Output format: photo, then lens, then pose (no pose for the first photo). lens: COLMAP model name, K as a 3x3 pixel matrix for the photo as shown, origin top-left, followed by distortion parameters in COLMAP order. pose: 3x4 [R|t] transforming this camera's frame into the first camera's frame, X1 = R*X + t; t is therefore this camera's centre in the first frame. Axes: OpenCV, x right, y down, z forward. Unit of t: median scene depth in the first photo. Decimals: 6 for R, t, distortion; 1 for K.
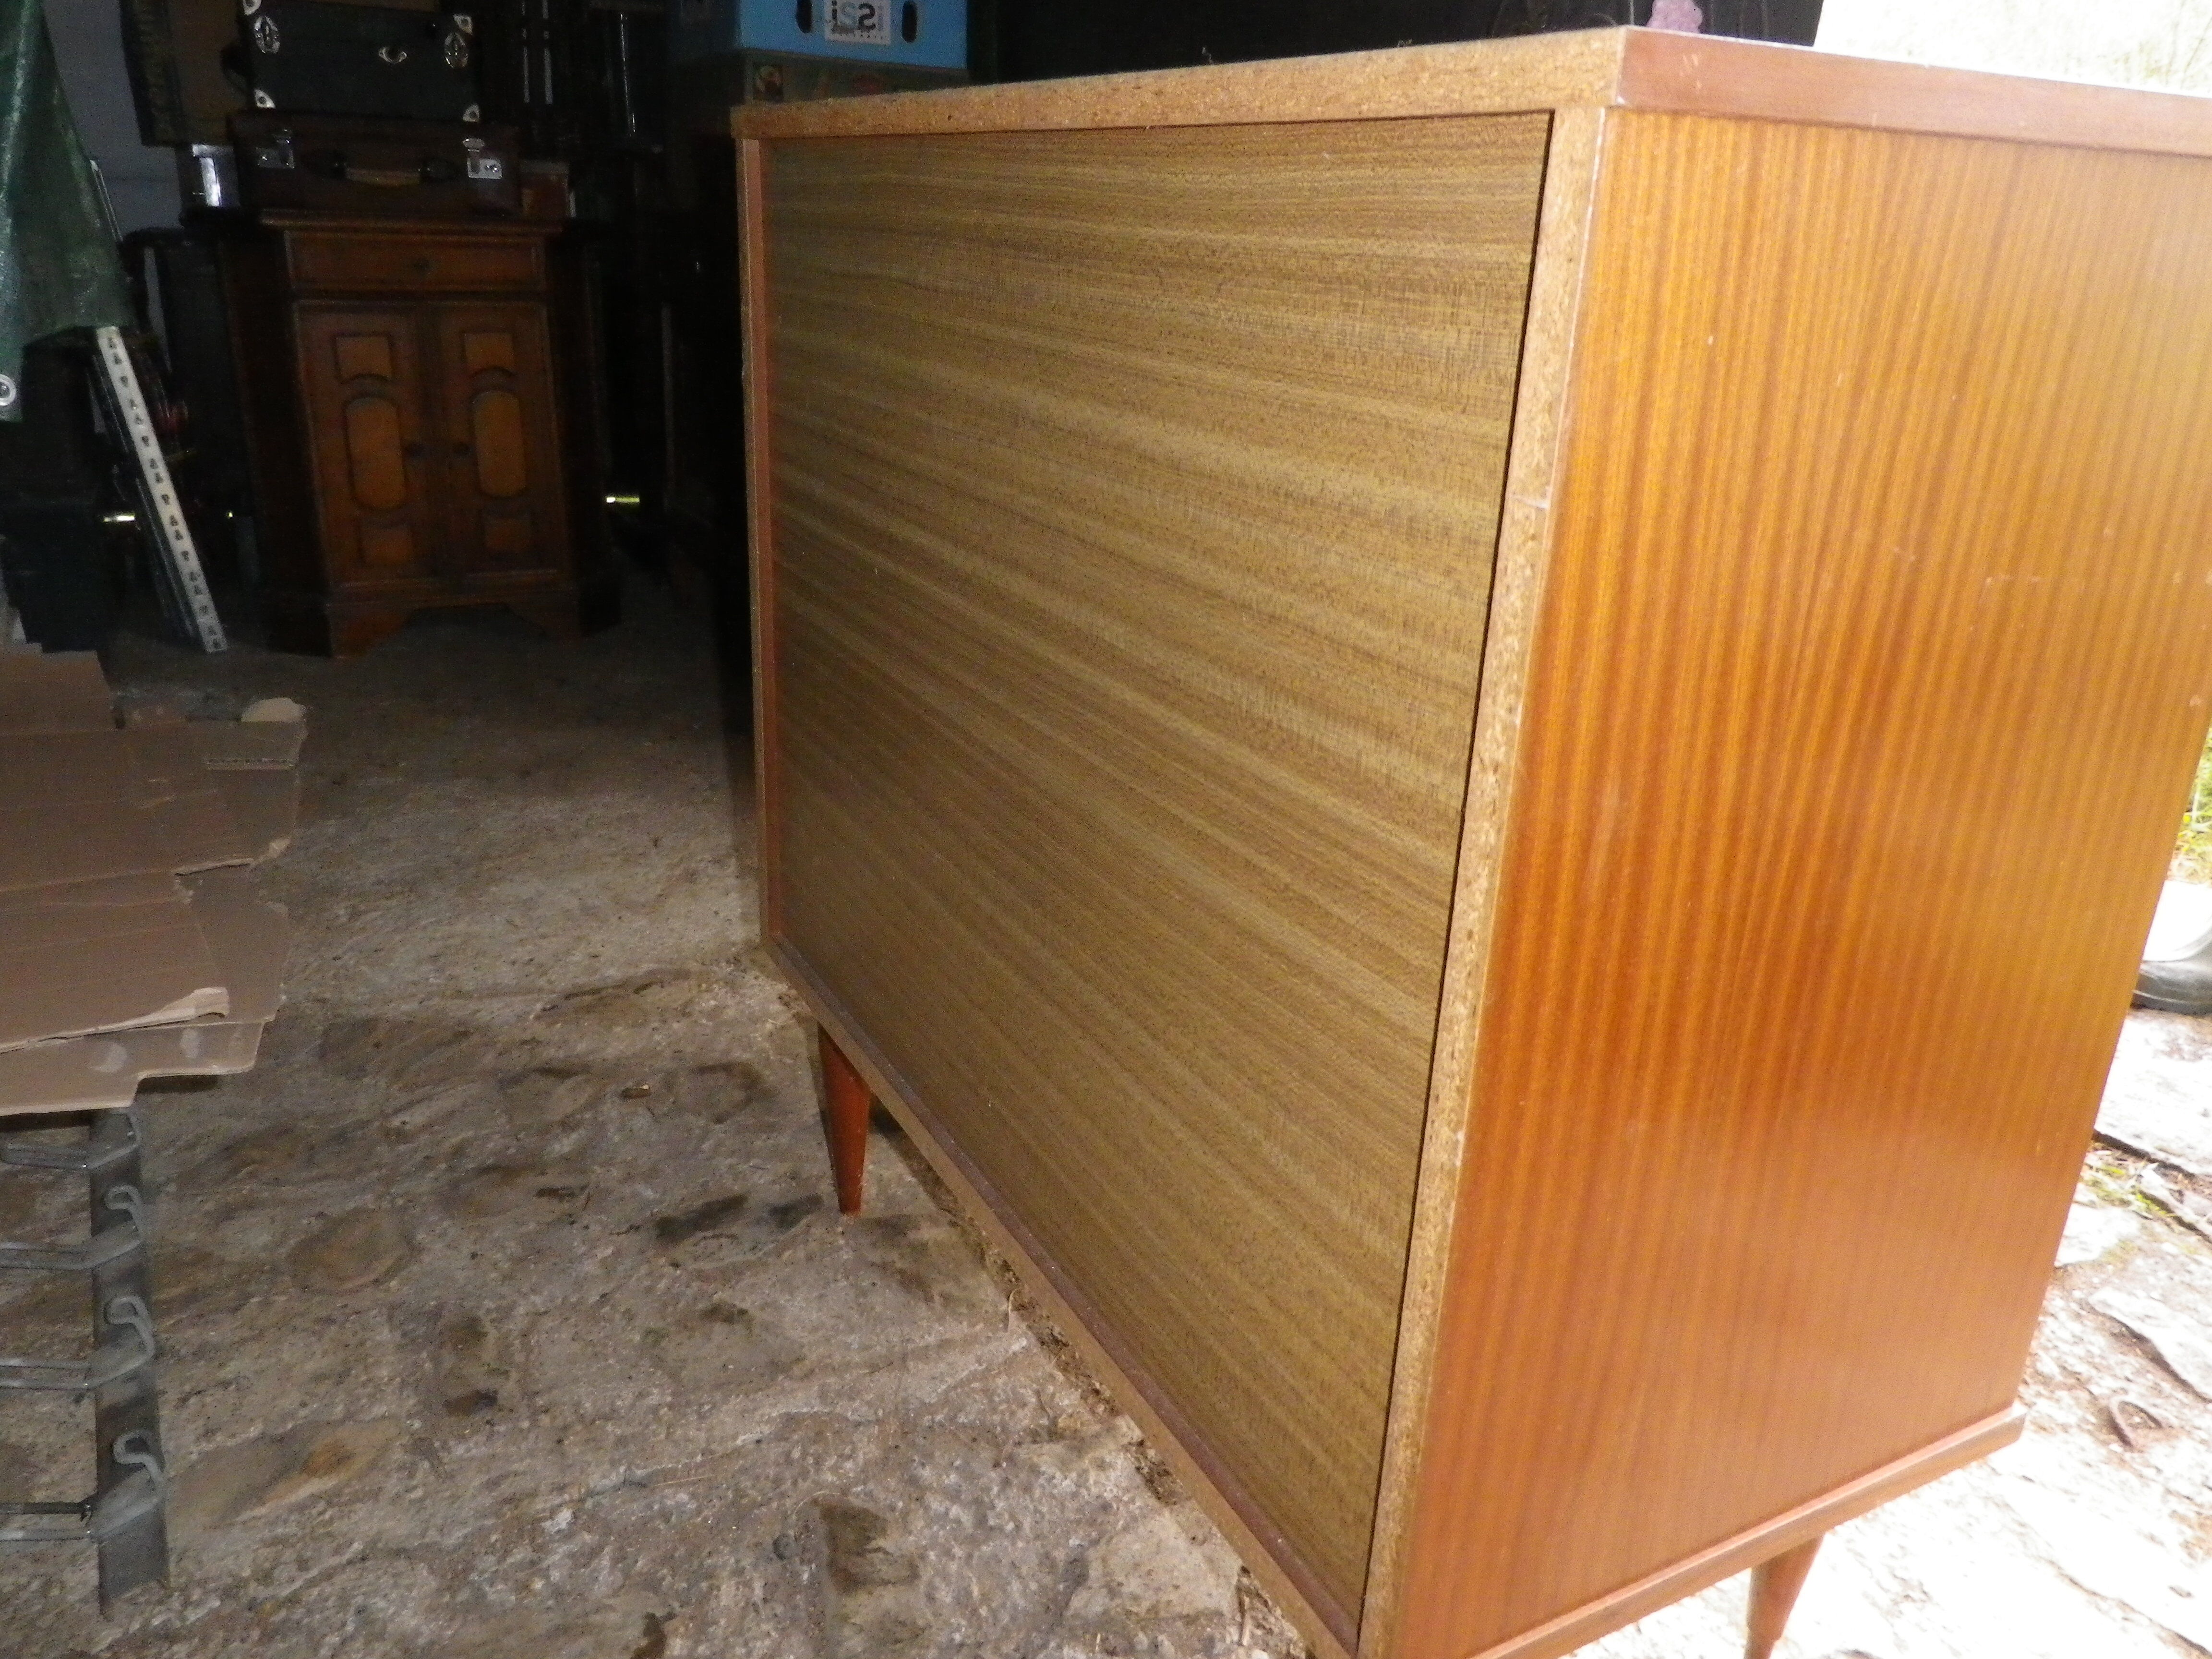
lens RADIAL K [[1740.0, 0, 1106.0], [0, 1740.0, 829.5], [0, 0, 1]] dist [0.011160, 0.010696]
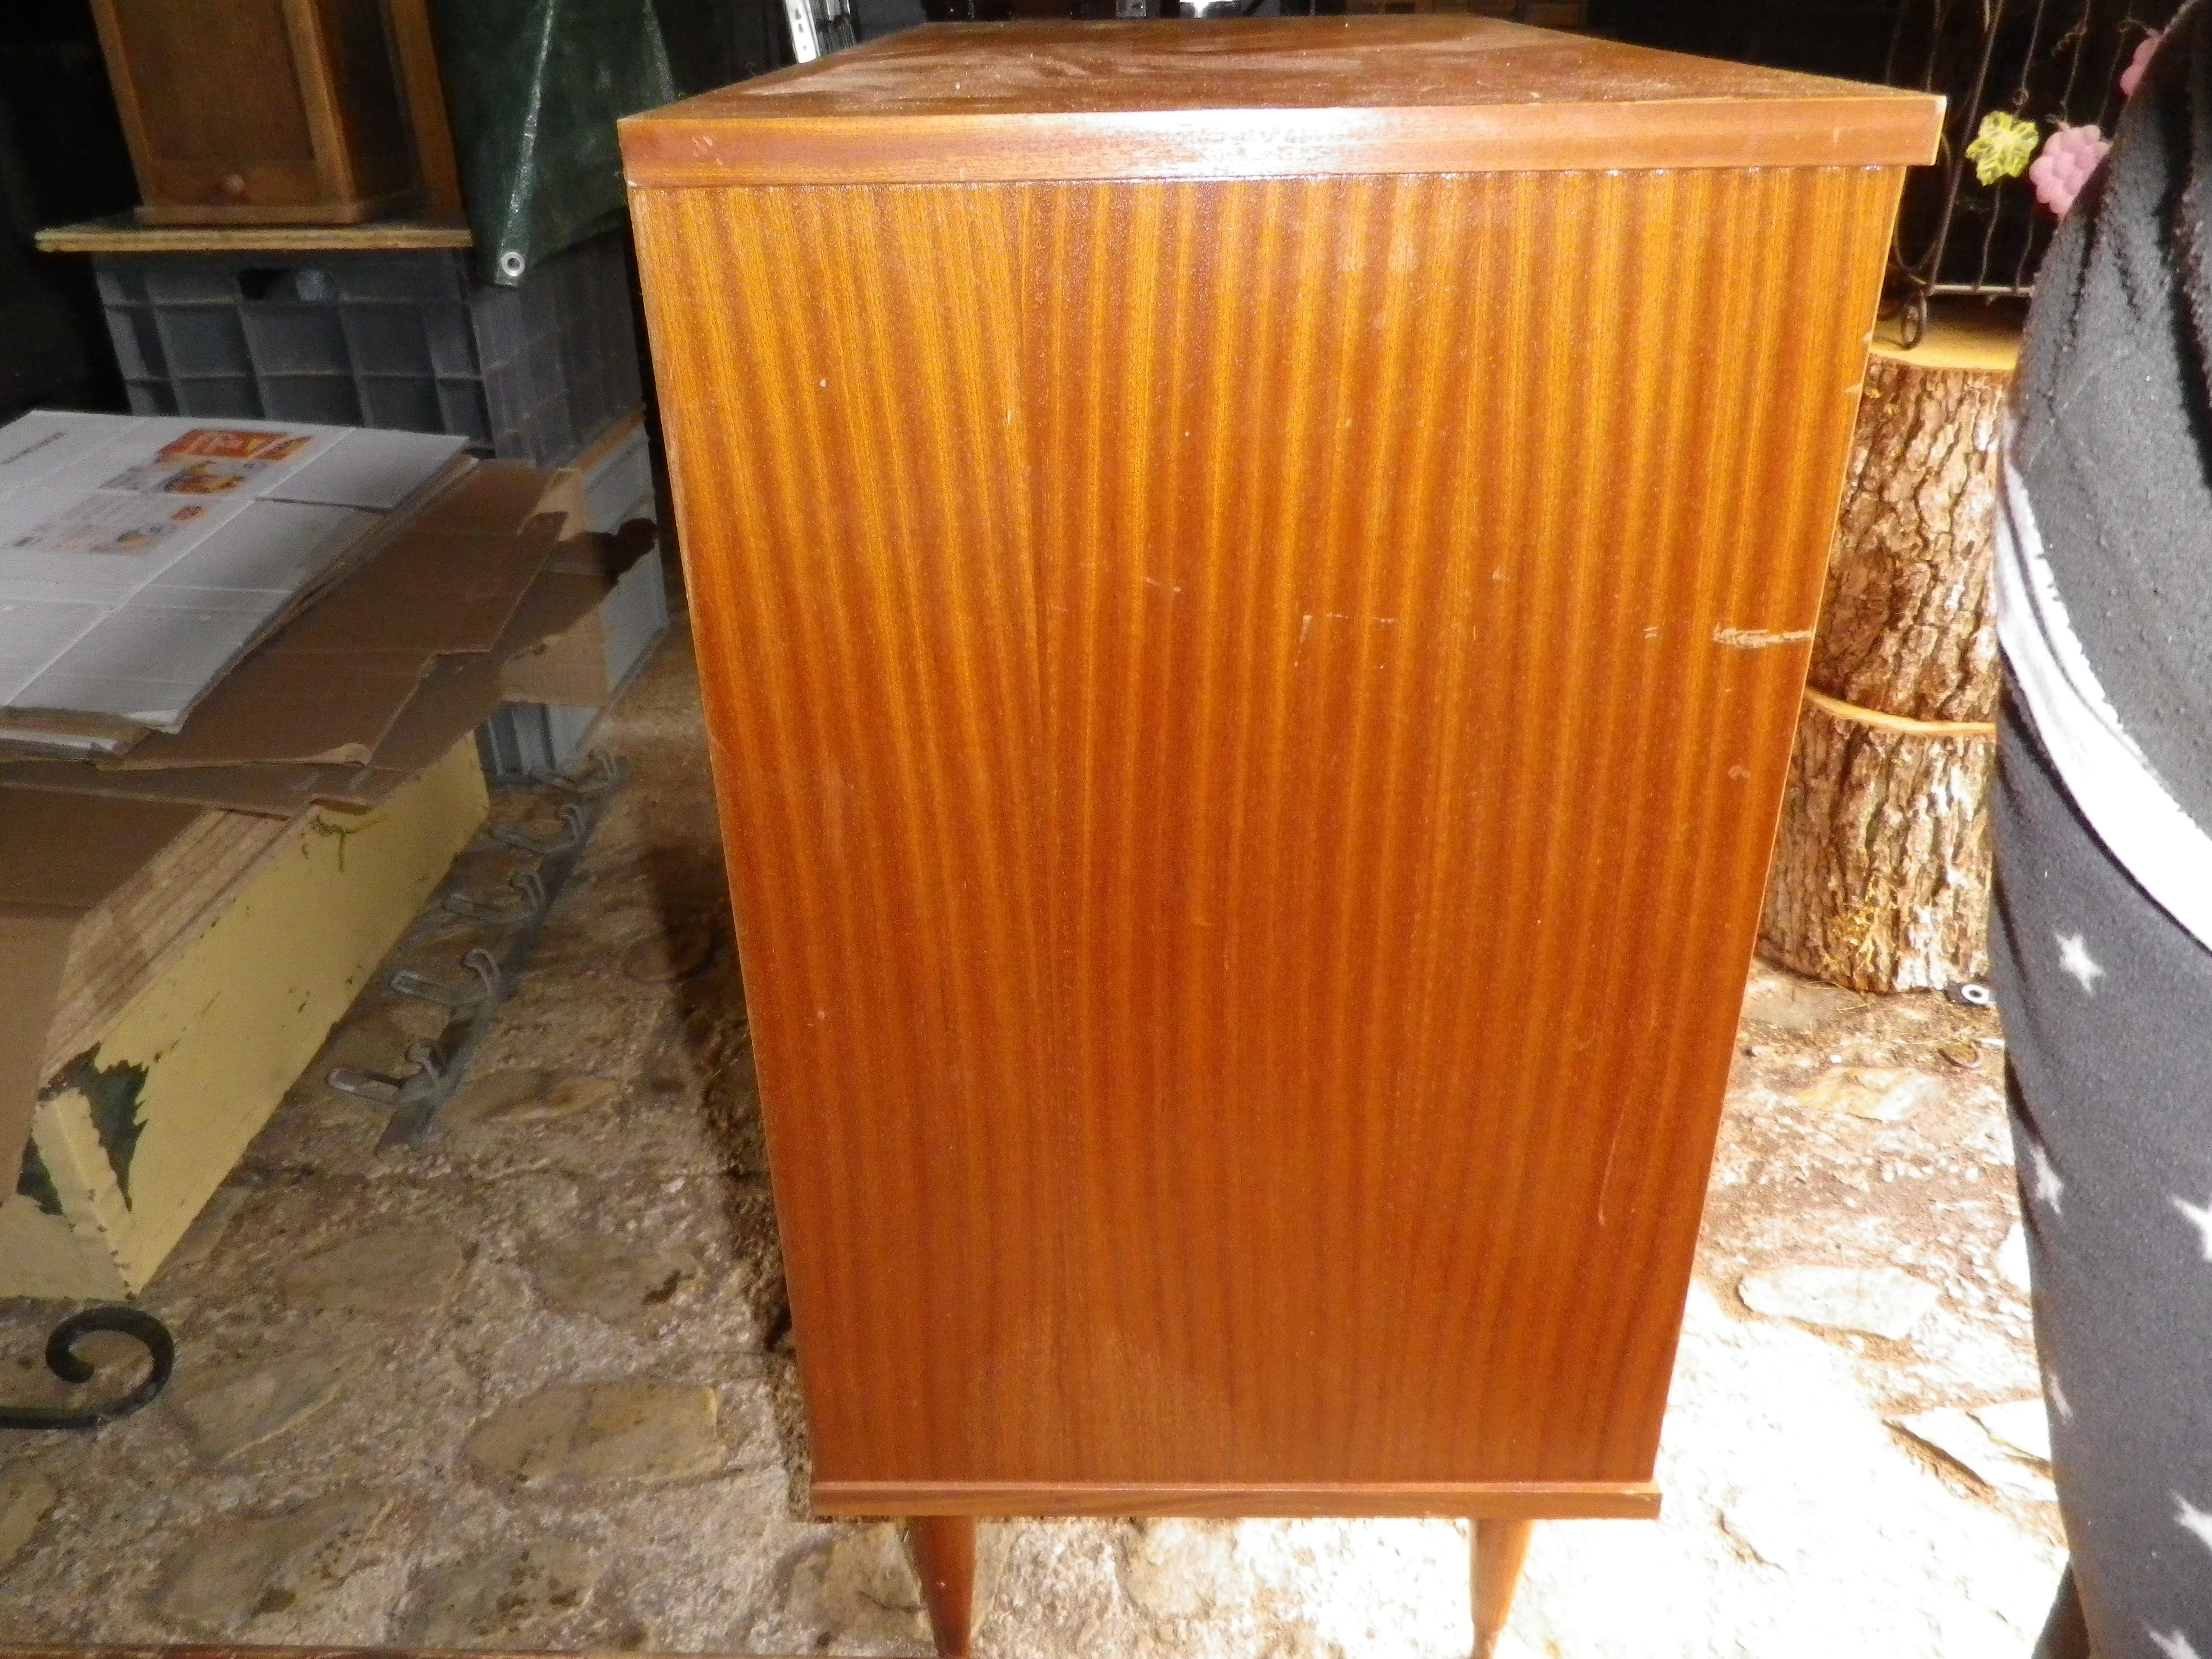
lens RADIAL K [[1721.4, 0, 1106.0], [0, 1721.4, 829.5], [0, 0, 1]] dist [-0.009478, -0.005920]
pose [[0.863202, 0.176072, -0.473160, 0.559162], [-0.119431, 0.981829, 0.147475, -0.098163], [0.490528, -0.070790, 0.868545, 0.070622]]
